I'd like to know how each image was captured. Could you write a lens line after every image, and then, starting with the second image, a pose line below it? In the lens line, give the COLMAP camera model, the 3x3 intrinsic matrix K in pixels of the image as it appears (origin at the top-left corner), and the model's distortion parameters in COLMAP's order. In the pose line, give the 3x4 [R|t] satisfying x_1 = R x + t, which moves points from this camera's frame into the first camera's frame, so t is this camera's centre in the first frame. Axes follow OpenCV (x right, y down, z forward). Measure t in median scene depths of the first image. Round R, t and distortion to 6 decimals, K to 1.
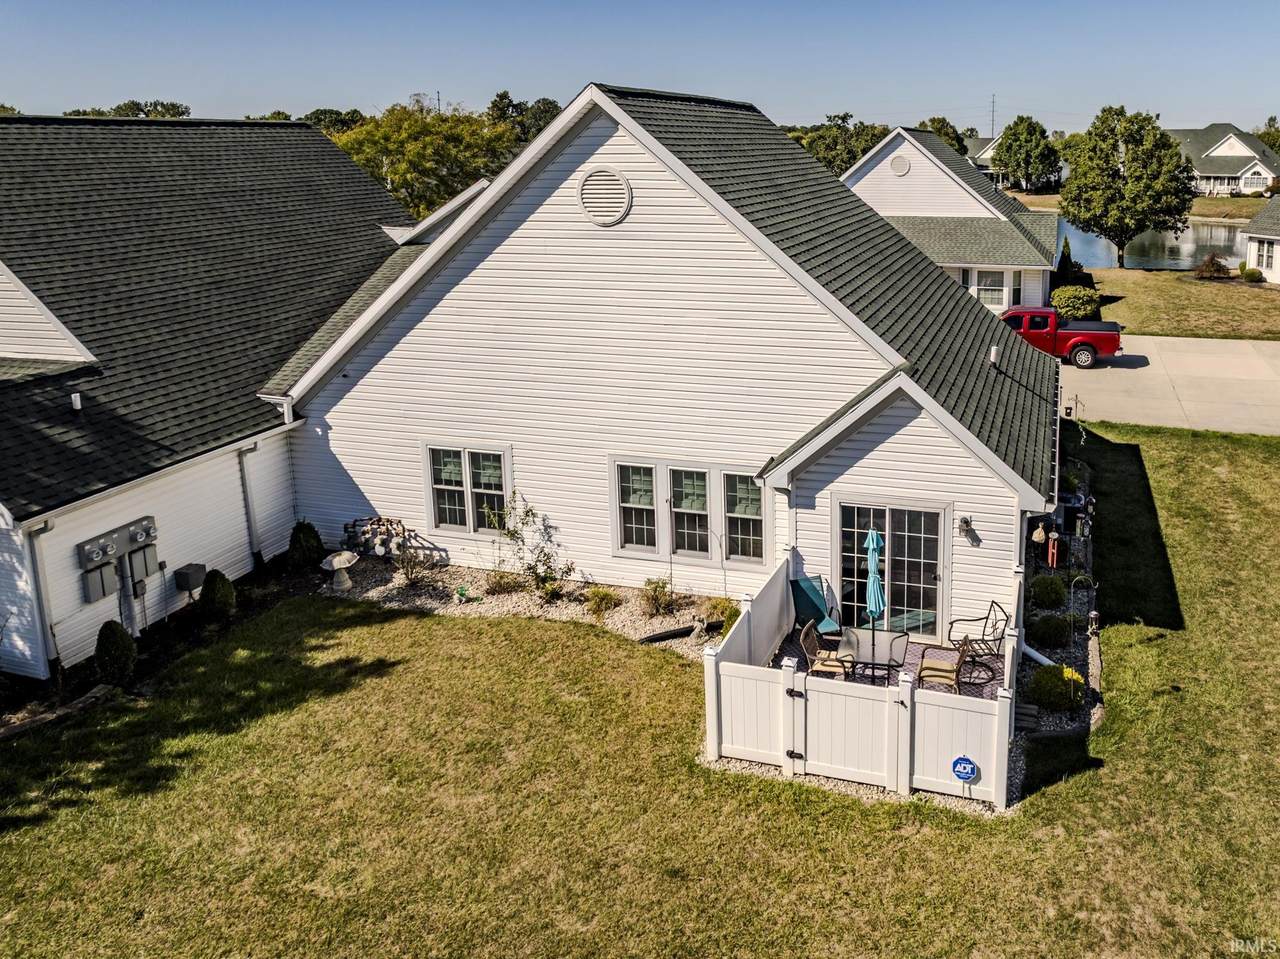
lens RADIAL K [[1066.4, 0, 745.3], [0, 1066.4, 453.5], [0, 0, 1]] dist [-0.044591, -0.012627]
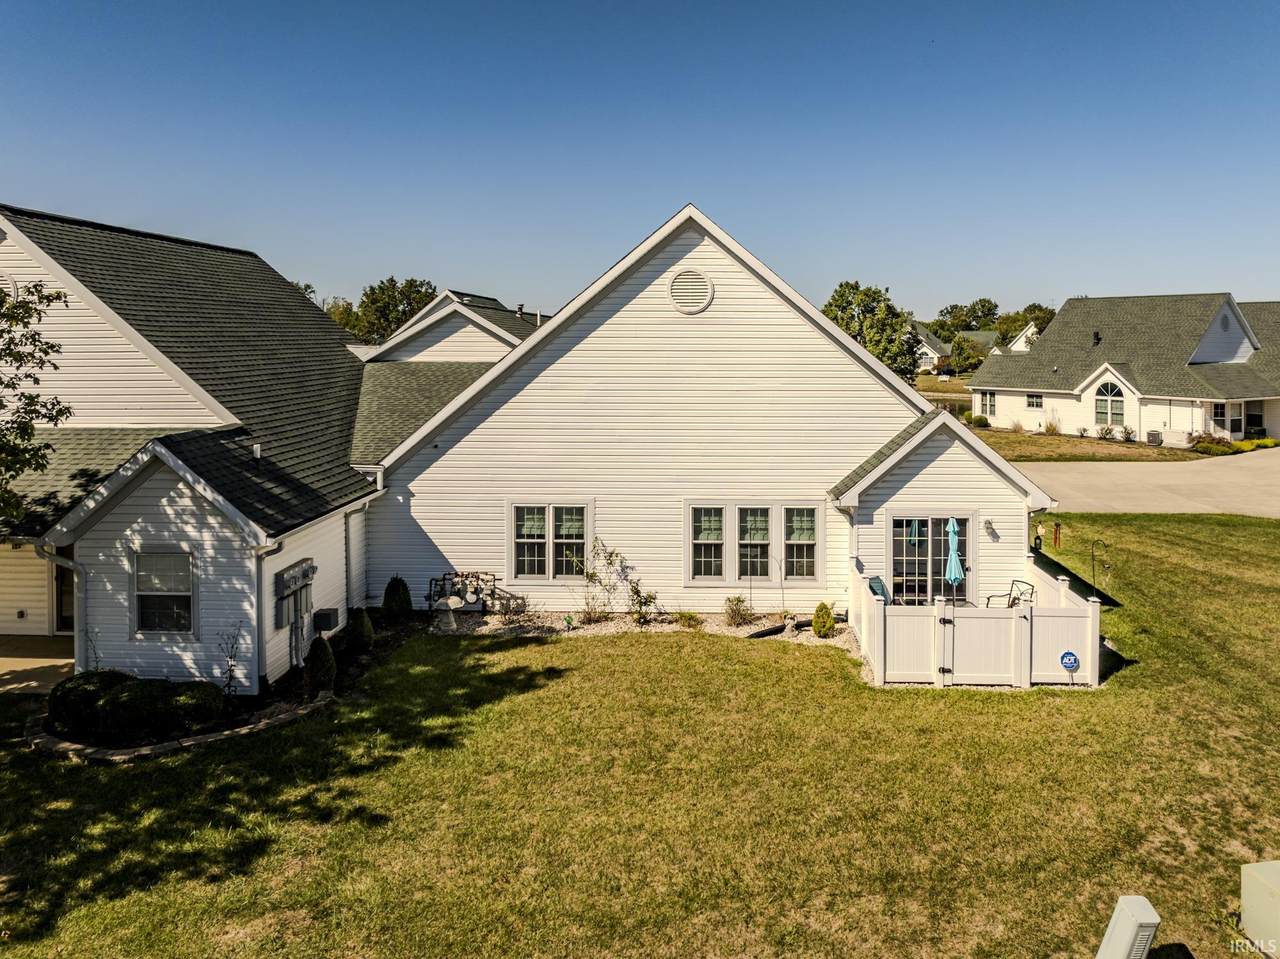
lens RADIAL K [[1066.4, 0, 745.3], [0, 1066.4, 453.5], [0, 0, 1]] dist [-0.044591, -0.012627]
pose [[0.961627, -0.021191, 0.273539, -0.388528], [0.066410, 0.985342, -0.157133, 0.143088], [-0.266200, 0.169269, 0.948939, -0.182975]]
